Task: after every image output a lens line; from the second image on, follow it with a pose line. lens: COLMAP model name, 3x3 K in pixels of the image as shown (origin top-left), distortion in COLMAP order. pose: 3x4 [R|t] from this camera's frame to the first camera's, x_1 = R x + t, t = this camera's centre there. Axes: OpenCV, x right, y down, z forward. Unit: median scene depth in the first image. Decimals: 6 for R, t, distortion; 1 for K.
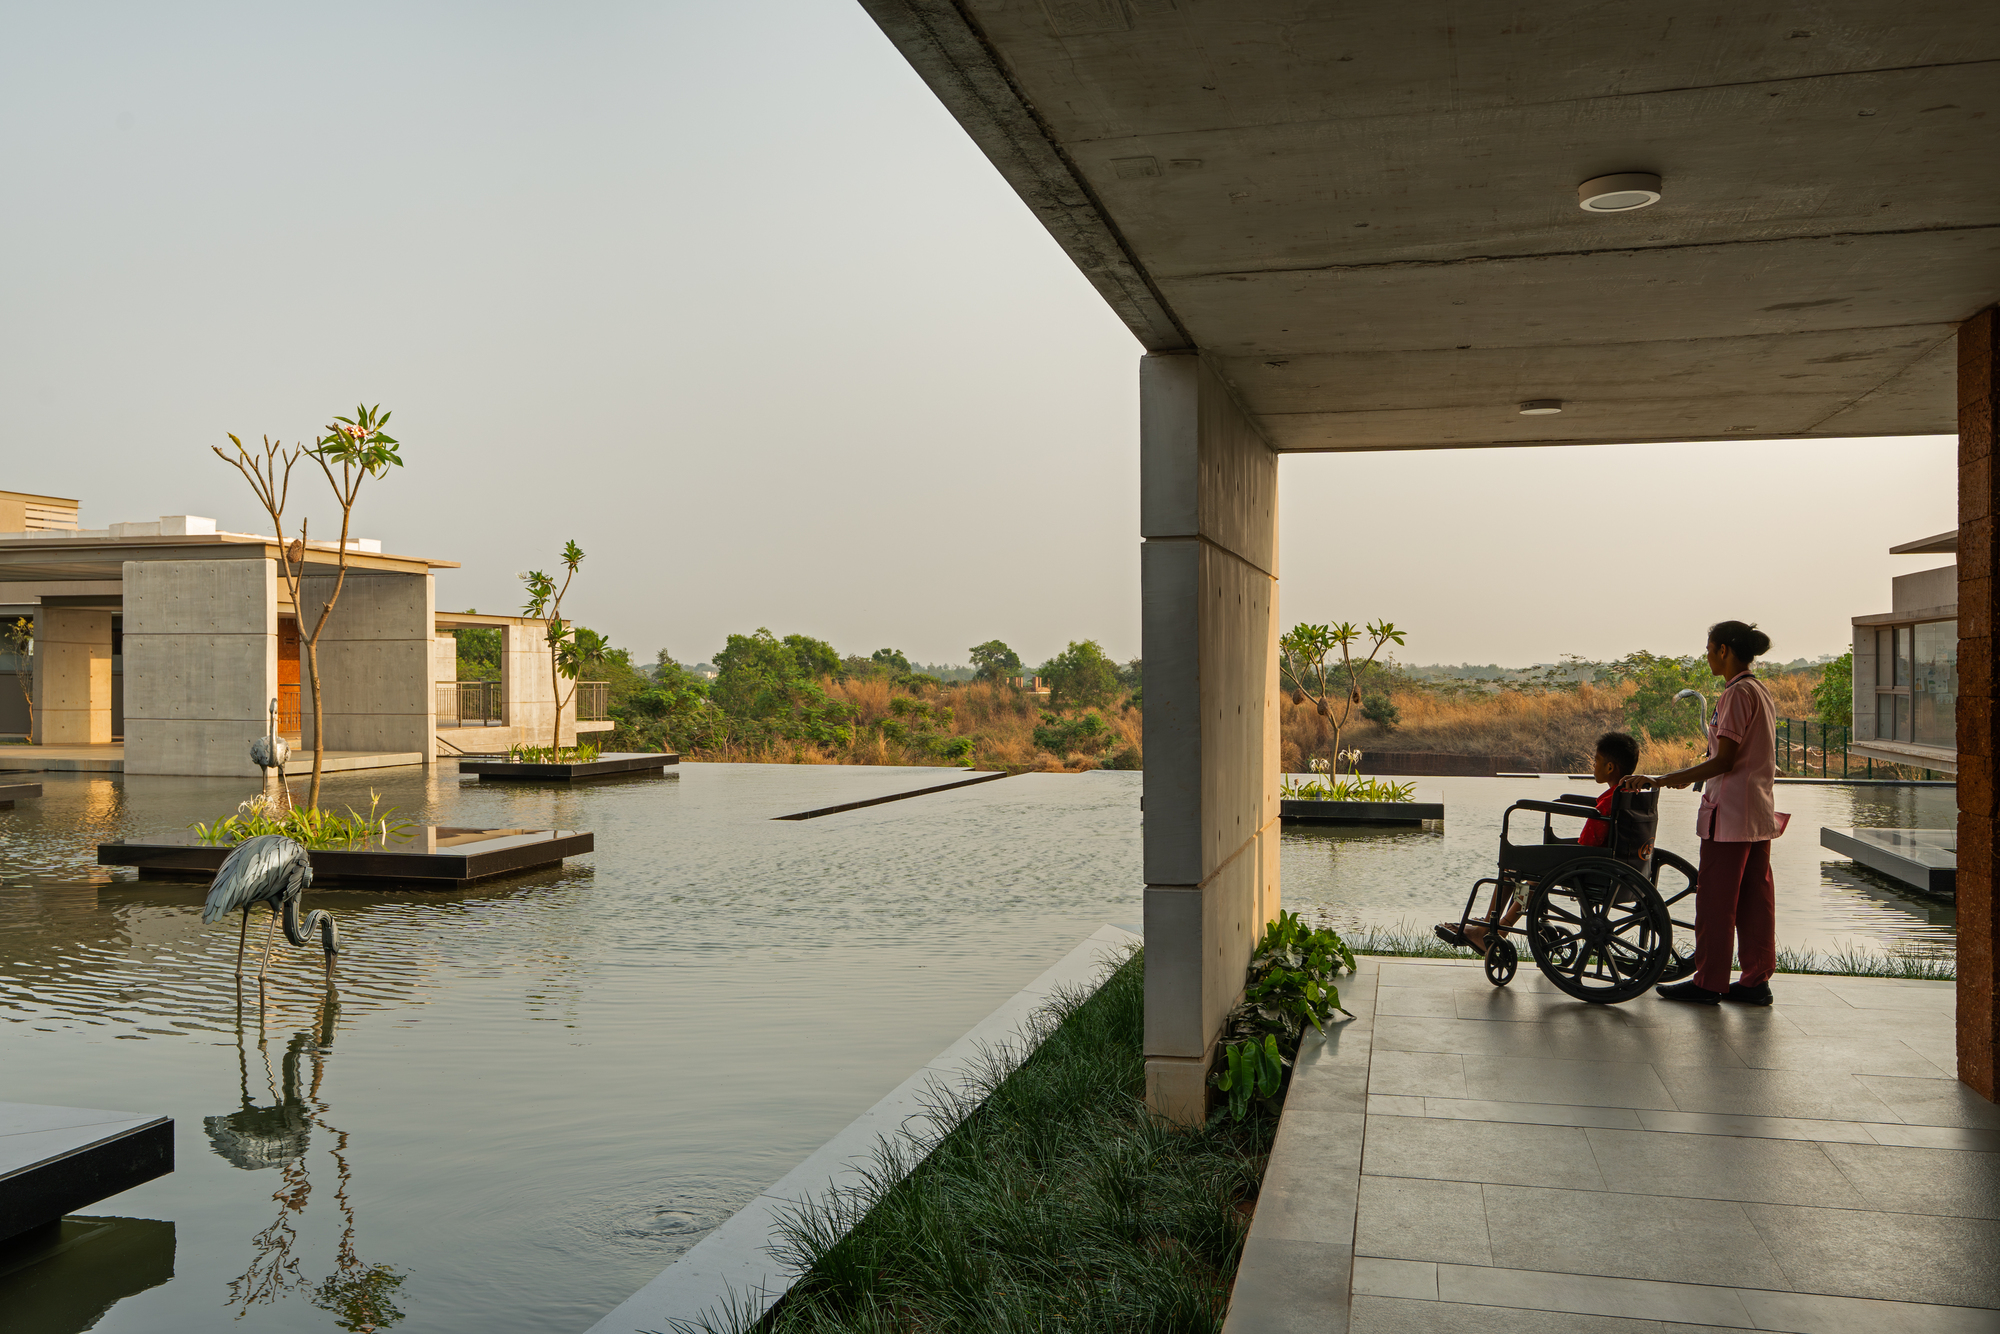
lens RADIAL K [[1650.6, 0, 1000.0], [0, 1650.6, 667.0], [0, 0, 1]] dist [0.002380, 0.002085]
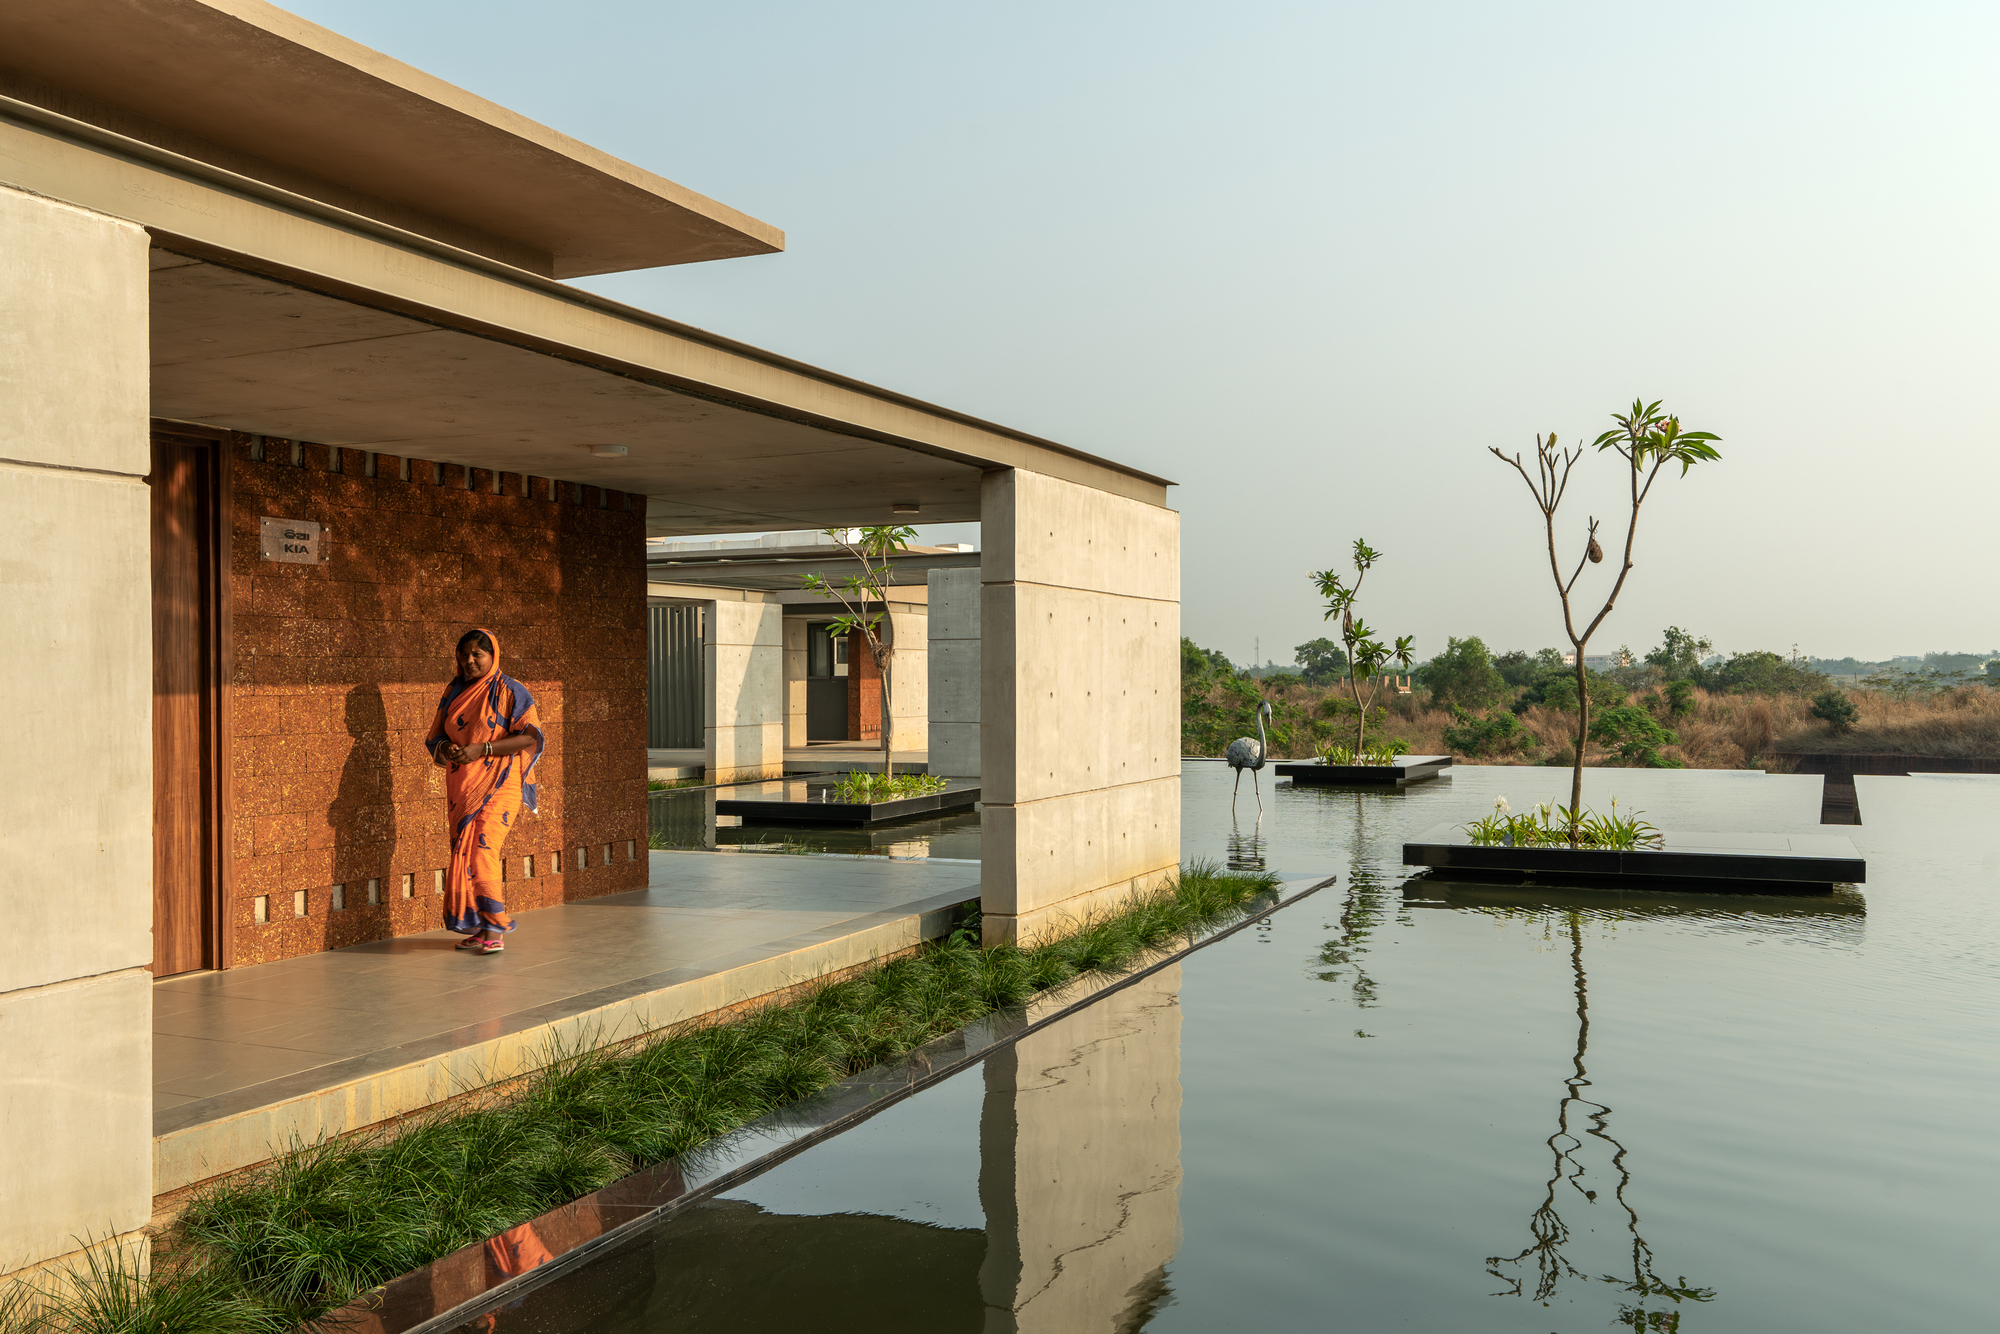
lens RADIAL K [[1692.4, 0, 1000.0], [0, 1692.4, 667.0], [0, 0, 1]] dist [-0.037916, 0.002353]
pose [[0.982952, -0.010002, -0.183592, -0.272672], [0.009902, 0.999950, -0.001465, -0.000990], [0.183598, -0.000378, 0.983001, -0.023091]]
